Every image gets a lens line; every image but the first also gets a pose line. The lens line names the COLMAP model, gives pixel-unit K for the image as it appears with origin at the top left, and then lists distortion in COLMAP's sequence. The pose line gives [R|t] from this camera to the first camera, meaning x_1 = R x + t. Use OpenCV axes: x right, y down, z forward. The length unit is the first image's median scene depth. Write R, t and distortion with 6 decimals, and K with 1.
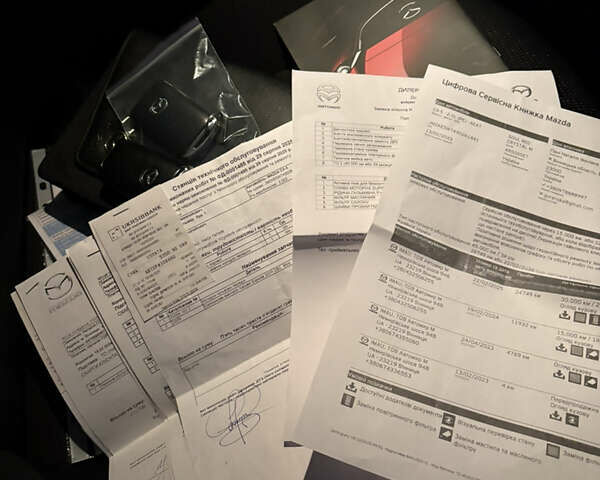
lens RADIAL K [[671.9, 0, 300.0], [0, 671.9, 240.0], [0, 0, 1]] dist [0.183181, -0.566860]
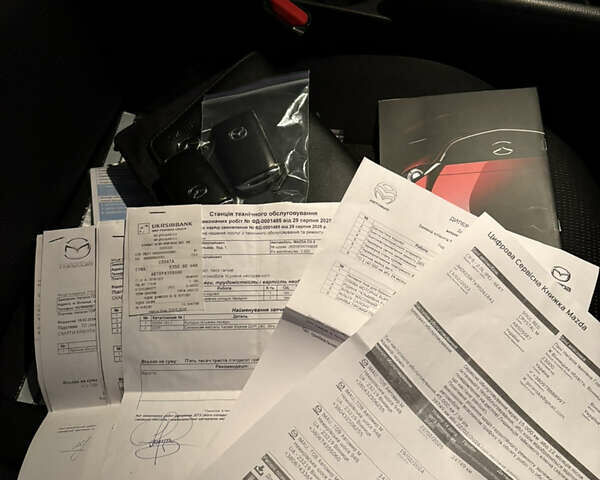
lens RADIAL K [[671.9, 0, 300.0], [0, 671.9, 240.0], [0, 0, 1]] dist [0.183181, -0.566860]
pose [[0.891750, 0.440673, -0.102902, 0.068833], [-0.440232, 0.897441, 0.028191, -0.133020], [0.104771, 0.020161, 0.994292, -0.045618]]
